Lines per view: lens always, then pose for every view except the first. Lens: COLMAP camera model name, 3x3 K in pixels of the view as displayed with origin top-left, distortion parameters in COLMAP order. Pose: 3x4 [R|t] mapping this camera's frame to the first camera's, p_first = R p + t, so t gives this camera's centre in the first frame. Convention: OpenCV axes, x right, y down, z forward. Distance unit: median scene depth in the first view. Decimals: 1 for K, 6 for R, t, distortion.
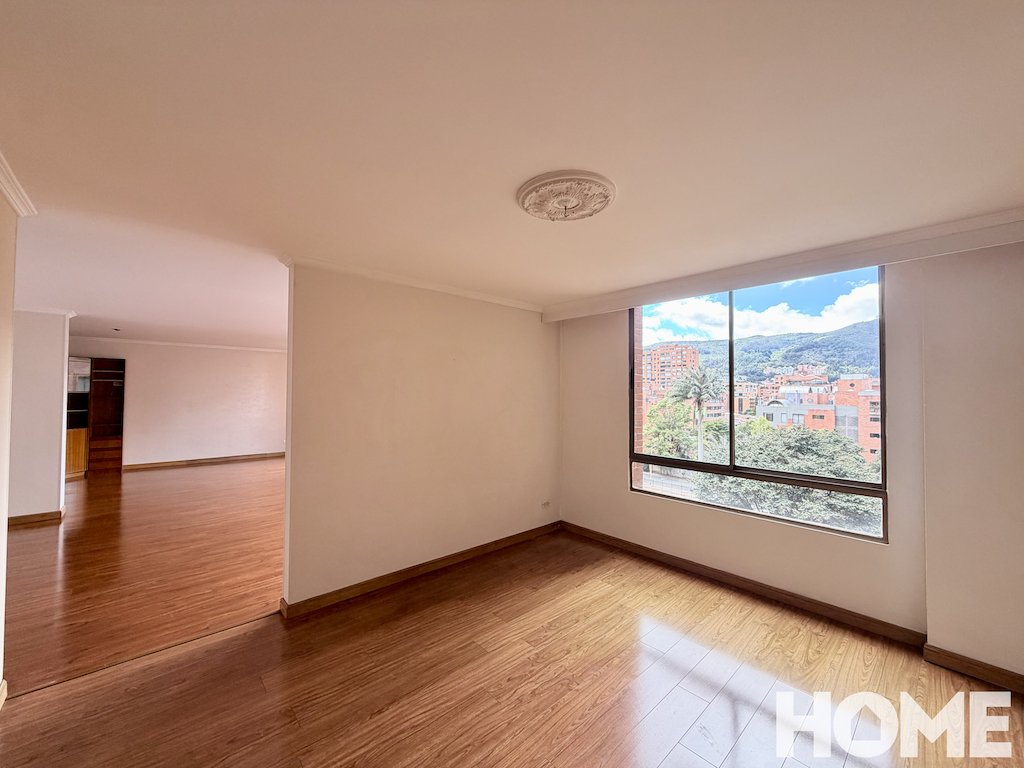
lens RADIAL K [[406.2, 0, 509.9], [0, 406.2, 382.6], [0, 0, 1]] dist [0.000276, 0.000151]
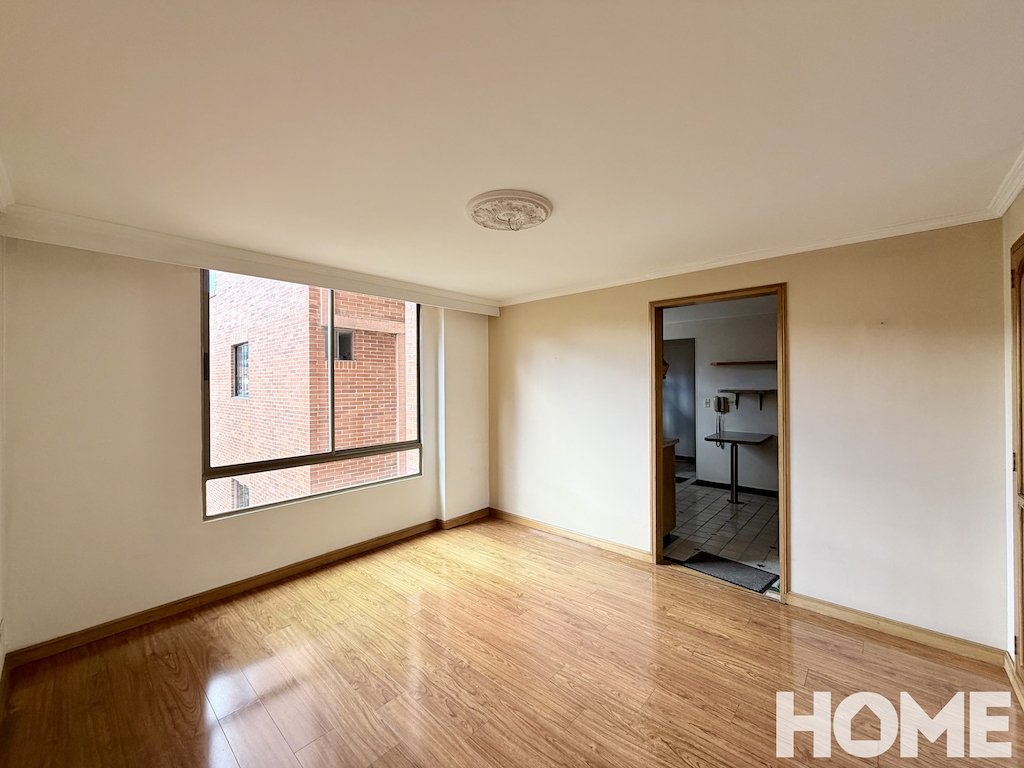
lens RADIAL K [[406.2, 0, 509.9], [0, 406.2, 382.6], [0, 0, 1]] dist [0.000276, 0.000151]
pose [[-0.099038, -0.004044, 0.995075, -0.730247], [-0.012192, 0.999922, 0.002850, 0.015291], [-0.995009, -0.011850, -0.099080, 0.815809]]
